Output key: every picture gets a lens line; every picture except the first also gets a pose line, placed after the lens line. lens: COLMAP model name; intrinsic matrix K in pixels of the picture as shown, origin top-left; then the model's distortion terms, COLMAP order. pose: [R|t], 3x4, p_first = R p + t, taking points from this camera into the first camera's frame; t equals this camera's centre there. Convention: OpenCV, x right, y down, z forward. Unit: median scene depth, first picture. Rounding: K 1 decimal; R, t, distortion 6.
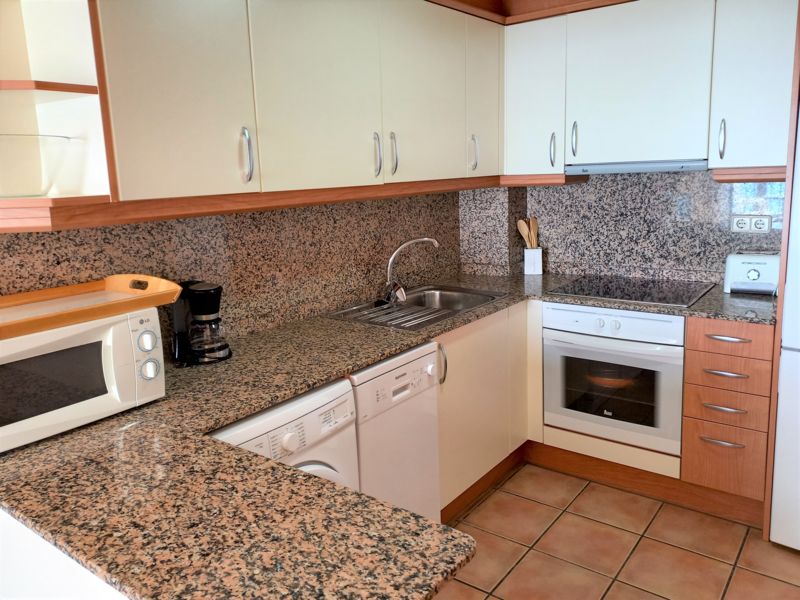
lens RADIAL K [[630.2, 0, 409.4], [0, 630.2, 280.7], [0, 0, 1]] dist [0.097058, -0.098567]
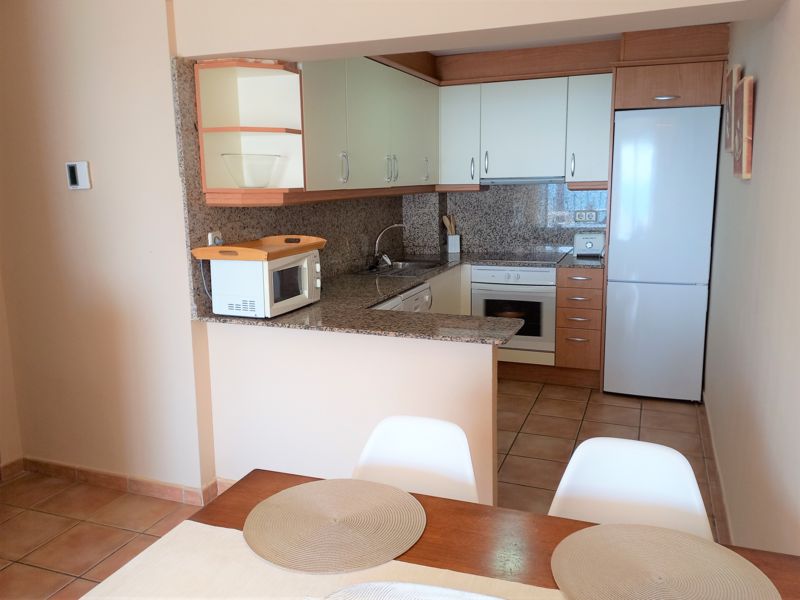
lens RADIAL K [[644.8, 0, 417.0], [0, 644.8, 301.3], [0, 0, 1]] dist [0.105866, -0.223043]
pose [[0.958439, -0.033469, 0.283328, -0.389835], [0.032767, 0.999437, 0.007219, 0.110220], [-0.283411, 0.002365, 0.958996, -0.515868]]
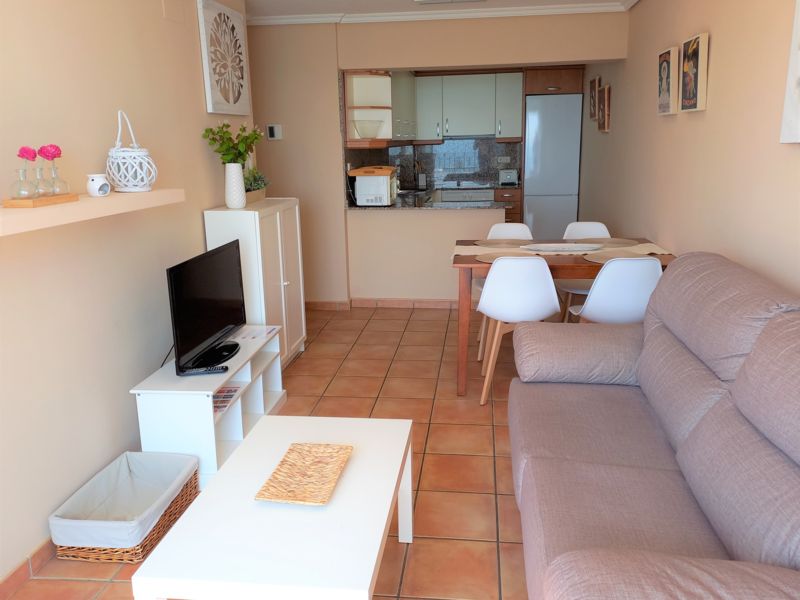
lens RADIAL K [[644.8, 0, 417.0], [0, 644.8, 301.3], [0, 0, 1]] dist [0.105866, -0.223043]
pose [[0.856543, -0.107639, 0.504726, -1.280949], [0.083663, 0.994032, 0.070010, 0.295521], [-0.509249, -0.017740, 0.860436, -1.234380]]
